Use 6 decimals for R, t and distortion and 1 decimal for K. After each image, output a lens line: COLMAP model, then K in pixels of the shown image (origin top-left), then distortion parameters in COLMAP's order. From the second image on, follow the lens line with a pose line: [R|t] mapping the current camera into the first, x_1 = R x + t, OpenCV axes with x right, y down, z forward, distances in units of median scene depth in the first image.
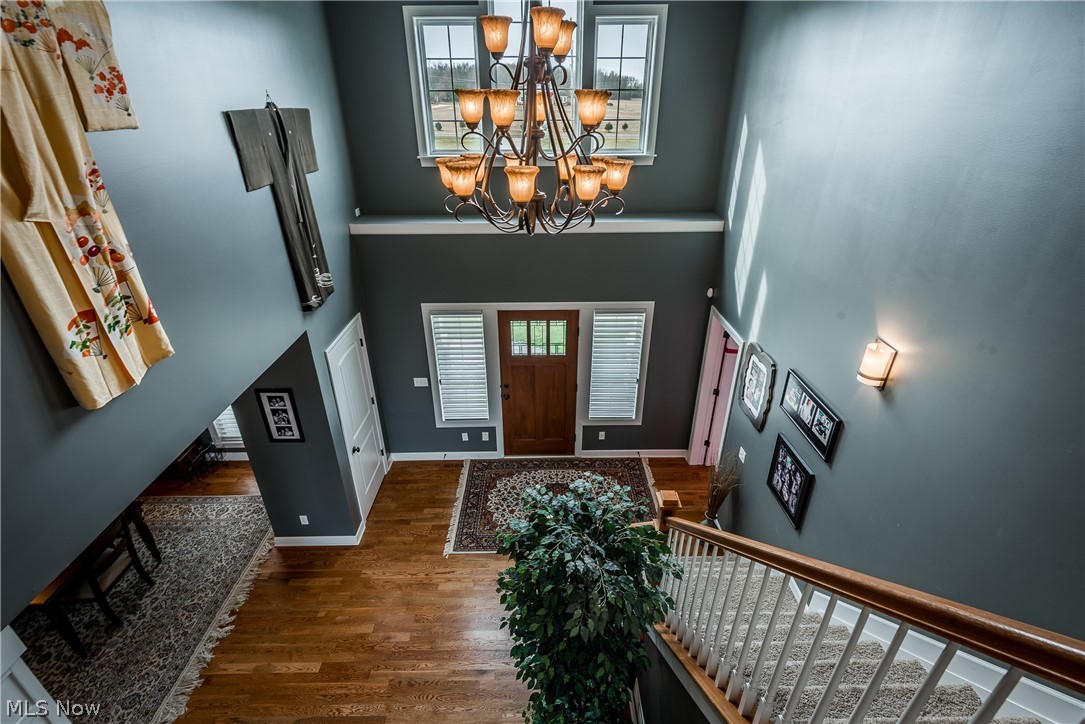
lens RADIAL K [[500.5, 0, 553.2], [0, 500.5, 361.9], [0, 0, 1]] dist [0.022576, -0.010906]
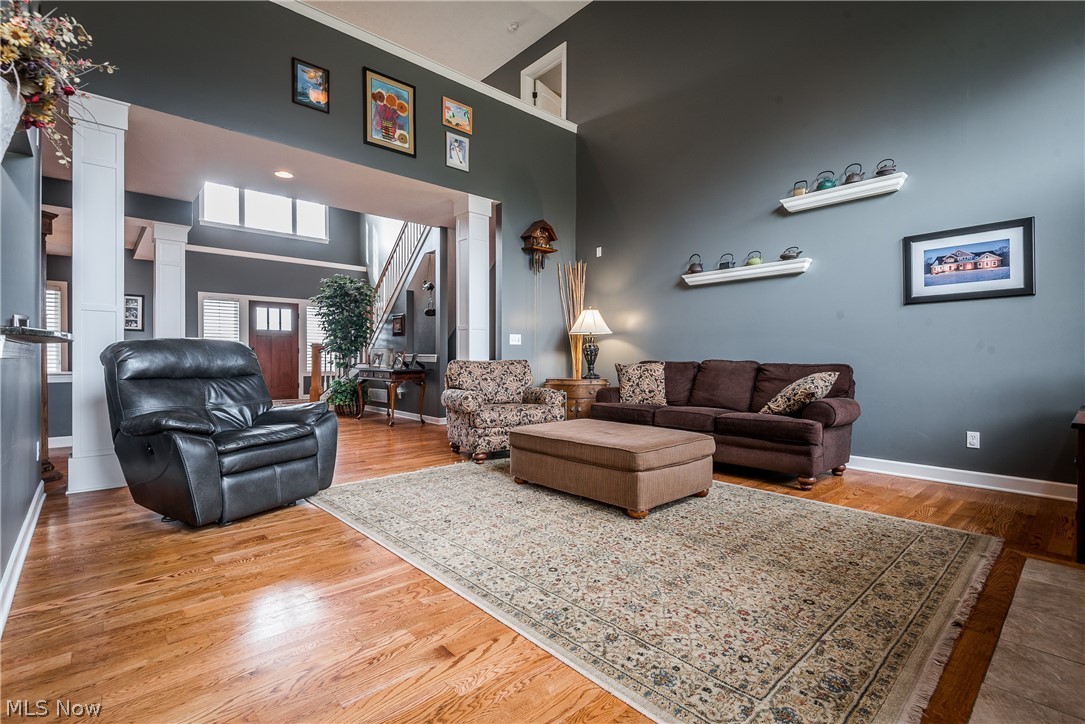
lens RADIAL K [[500.5, 0, 546.5], [0, 500.5, 355.9], [0, 0, 1]] dist [0.022576, -0.010906]
pose [[0.749492, -0.002178, 0.662010, -0.554836], [0.310165, 0.884605, -0.348241, 1.125425], [-0.584859, 0.466336, 0.663680, -0.780817]]
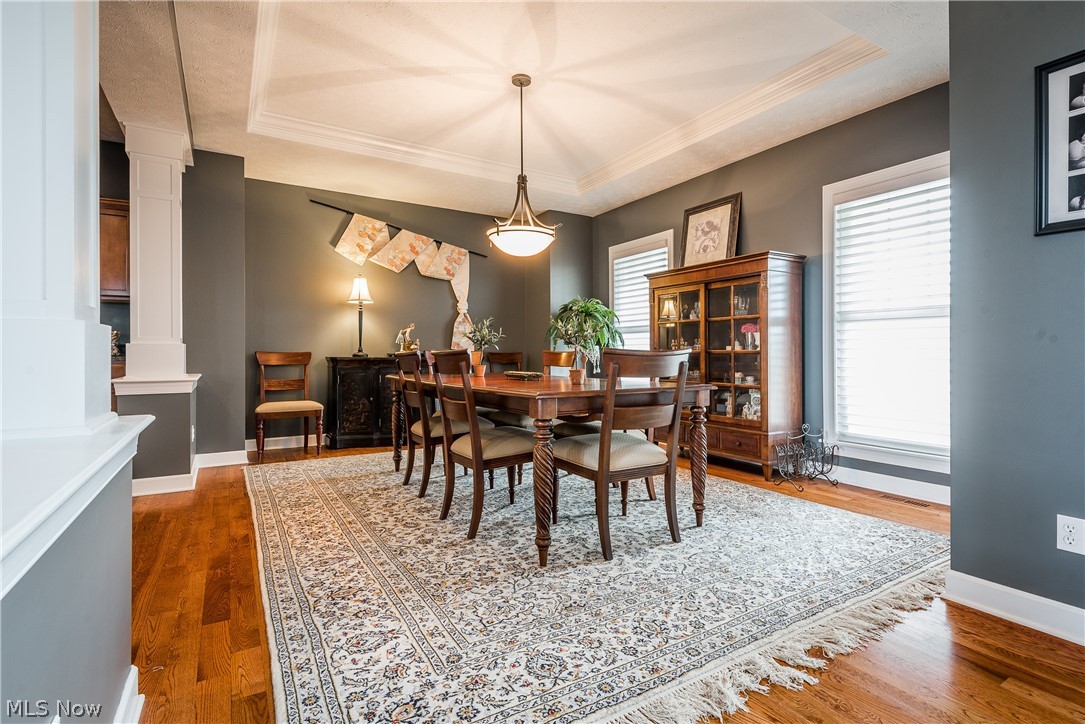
lens RADIAL K [[534.4, 0, 557.6], [0, 534.4, 347.5], [0, 0, 1]] dist [0.022935, -0.002702]
pose [[0.508585, -0.018129, -0.860821, -0.365686], [-0.394916, 0.883501, -0.251928, 0.428023], [0.765103, 0.468079, 0.442176, 0.549470]]
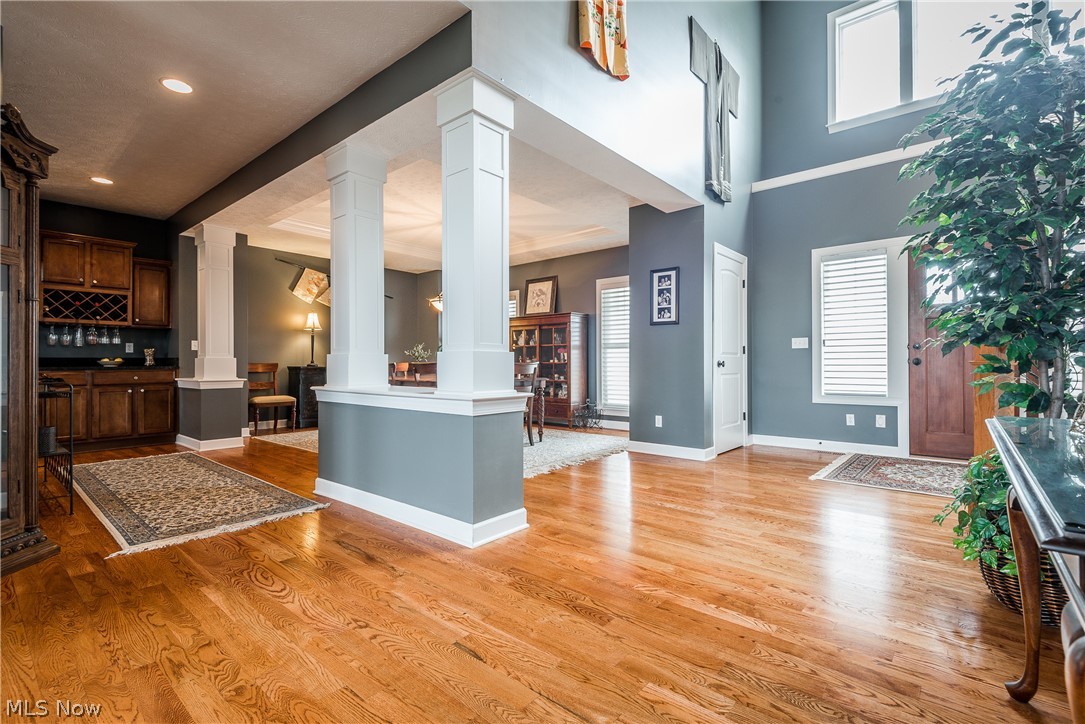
lens RADIAL K [[500.5, 0, 536.9], [0, 500.5, 362.0], [0, 0, 1]] dist [0.022576, -0.010906]
pose [[0.740362, -0.012162, -0.672098, -0.002107], [-0.304663, 0.885178, -0.351625, 0.639782], [0.599203, 0.465093, 0.651647, 0.151304]]
